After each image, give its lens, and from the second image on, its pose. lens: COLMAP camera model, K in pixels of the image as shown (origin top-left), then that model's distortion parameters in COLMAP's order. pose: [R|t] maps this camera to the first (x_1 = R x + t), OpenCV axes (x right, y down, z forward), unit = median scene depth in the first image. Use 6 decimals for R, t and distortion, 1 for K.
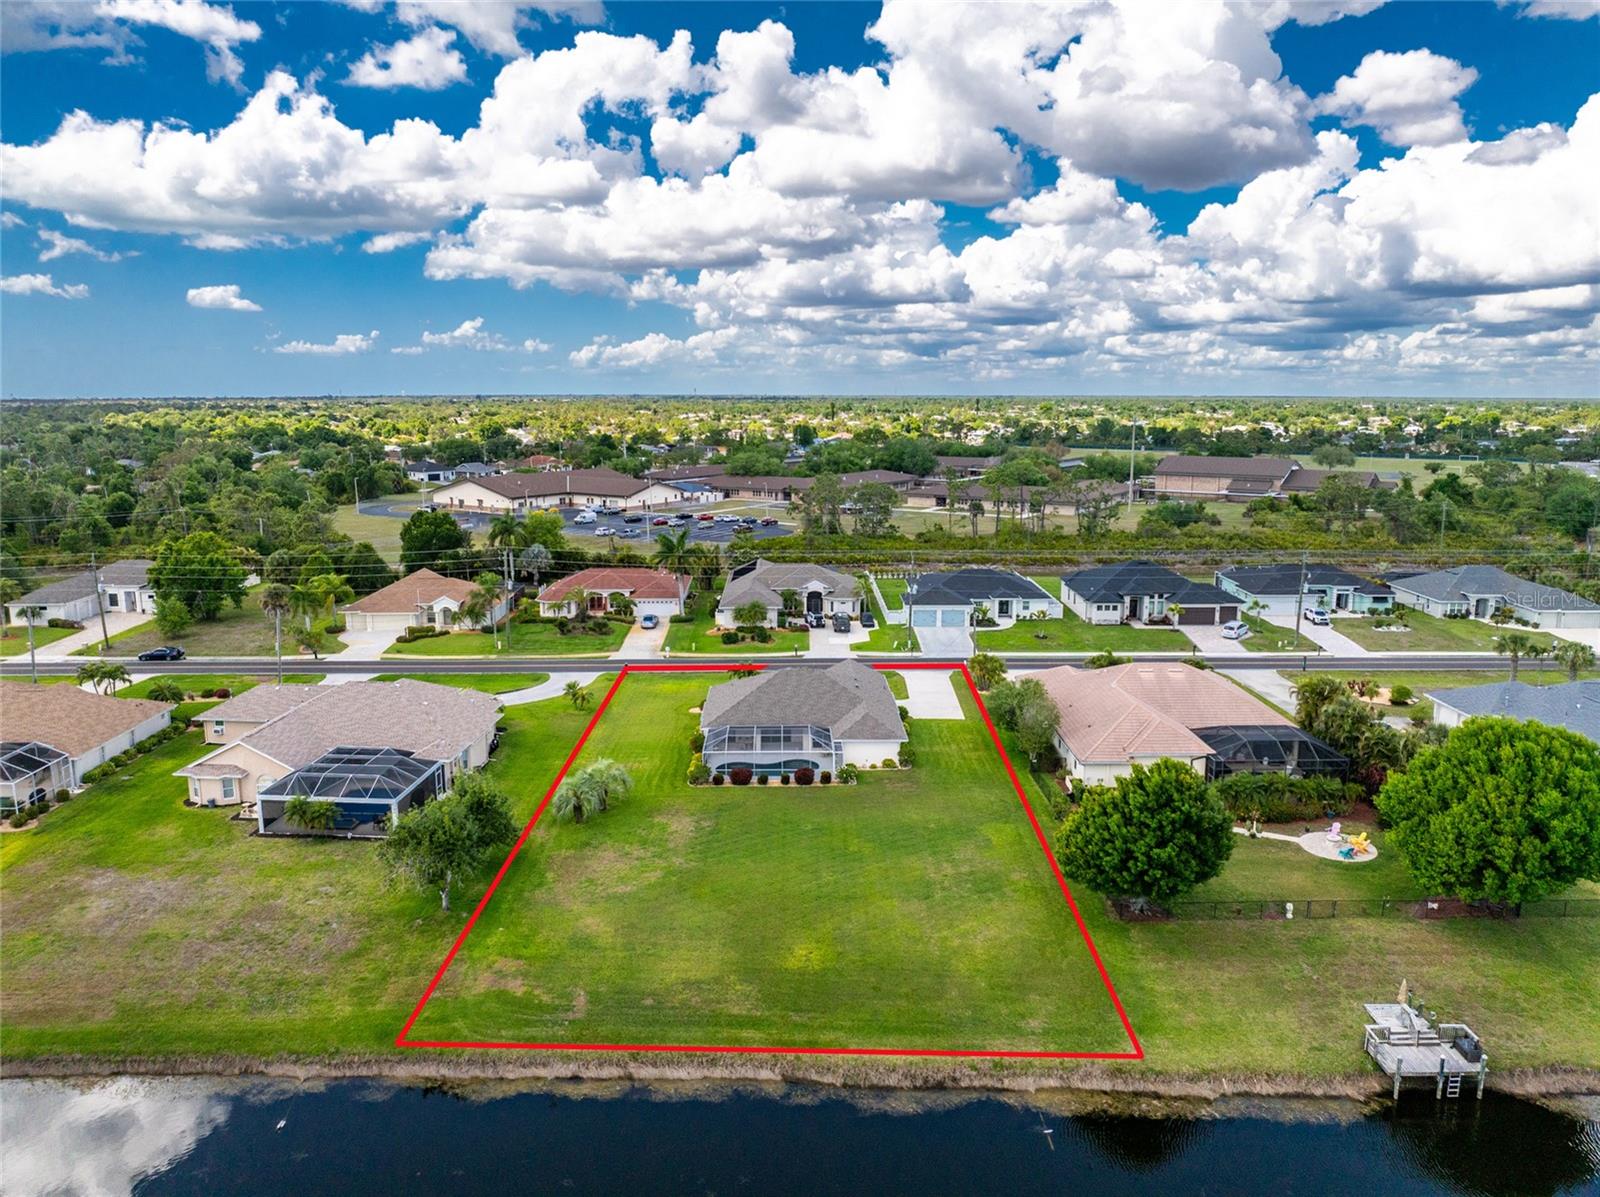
lens RADIAL K [[1123.2, 0, 800.7], [0, 1123.2, 619.4], [0, 0, 1]] dist [-0.036522, -0.001502]
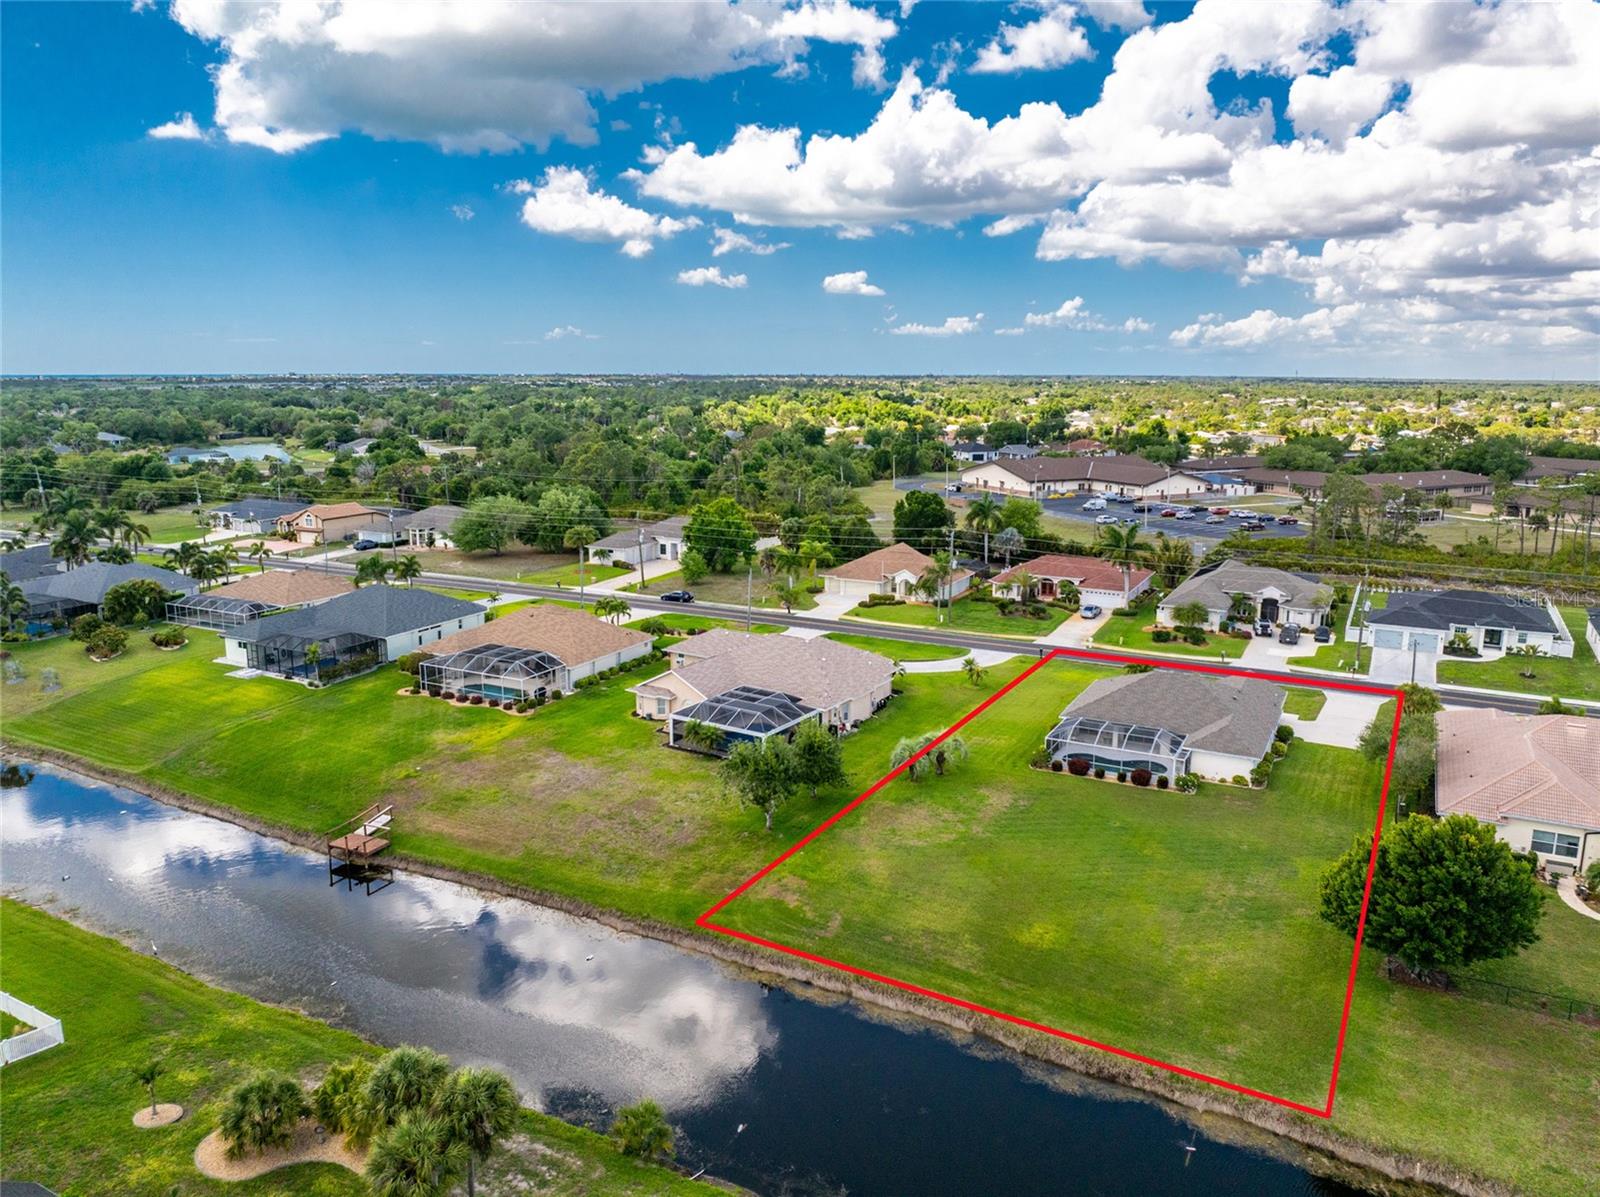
lens RADIAL K [[1125.1, 0, 804.9], [0, 1125.1, 606.1], [0, 0, 1]] dist [-0.030086, -0.002764]
pose [[0.874274, 0.101081, -0.474793, 0.193732], [-0.098391, 0.994678, 0.030586, -0.013835], [0.475357, 0.019975, 0.879566, -0.034439]]
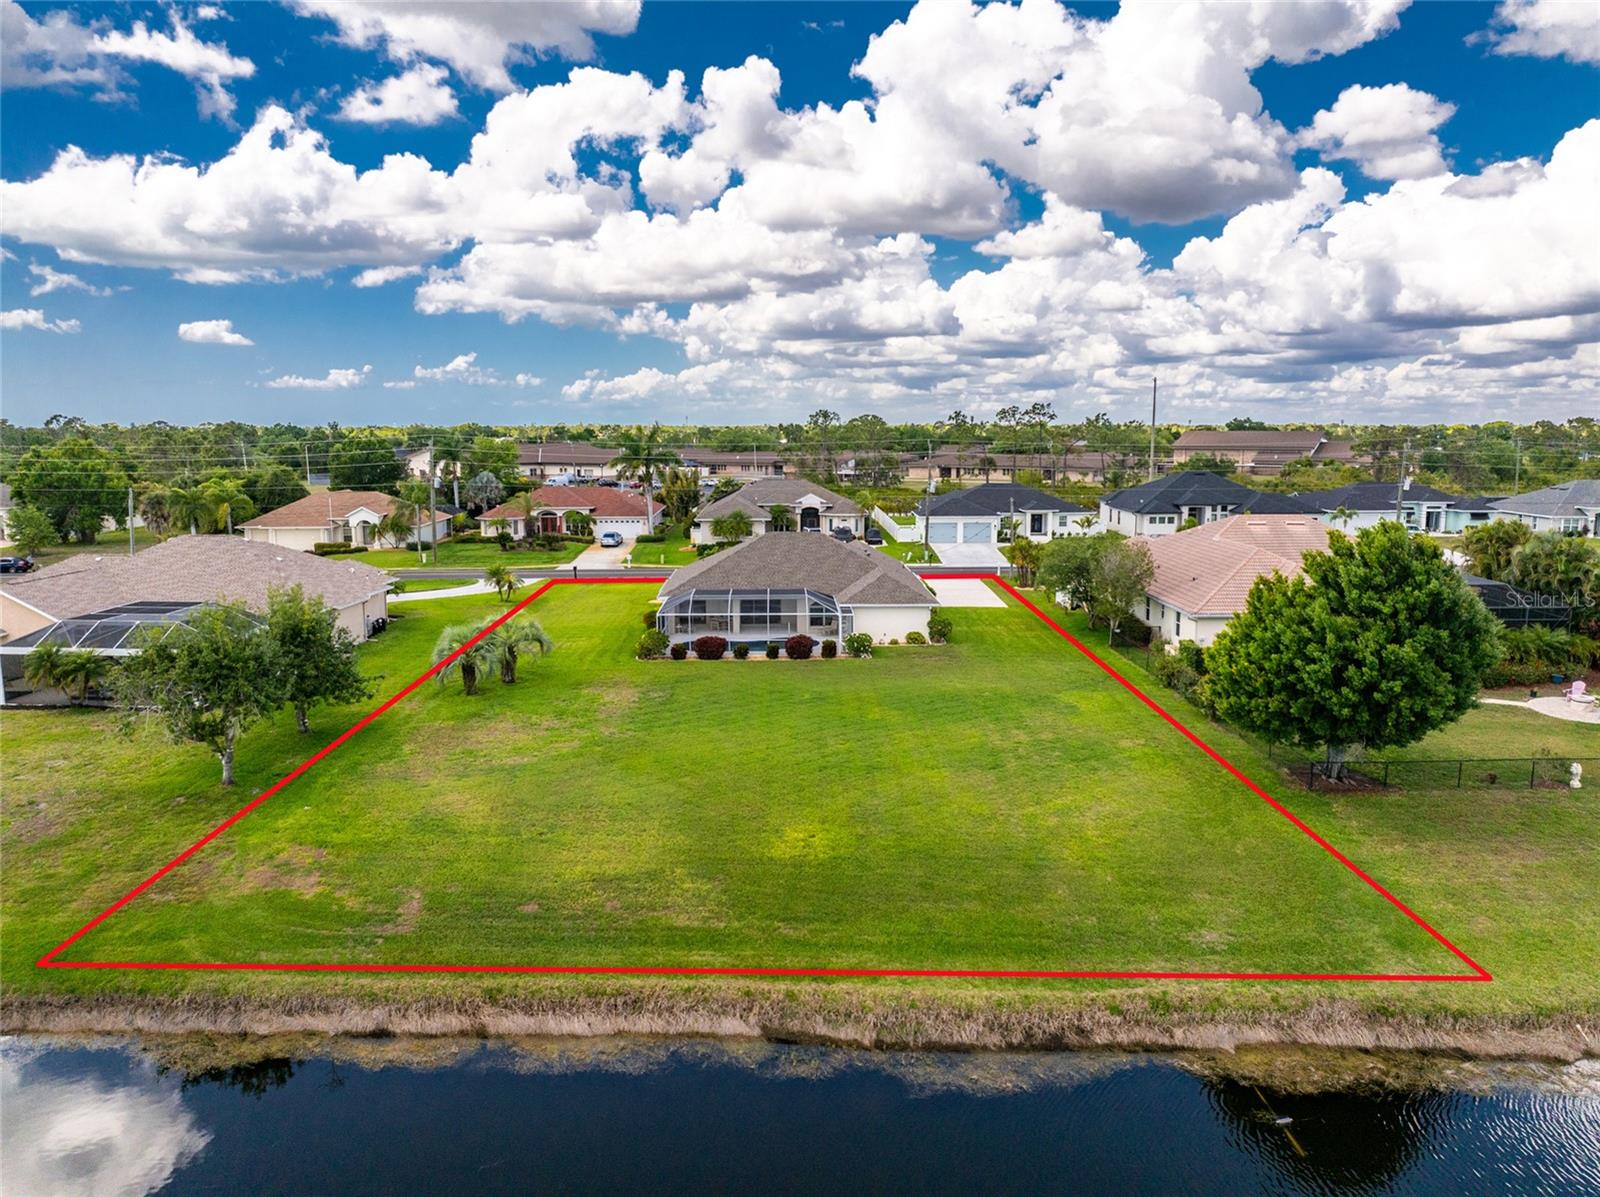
lens RADIAL K [[1128.3, 0, 794.5], [0, 1128.3, 606.5], [0, 0, 1]] dist [-0.043589, 0.007262]
pose [[0.999980, -0.006105, 0.001845, -0.000422], [0.006176, 0.999145, -0.040871, 0.137376], [-0.001594, 0.040882, 0.999163, 0.271597]]
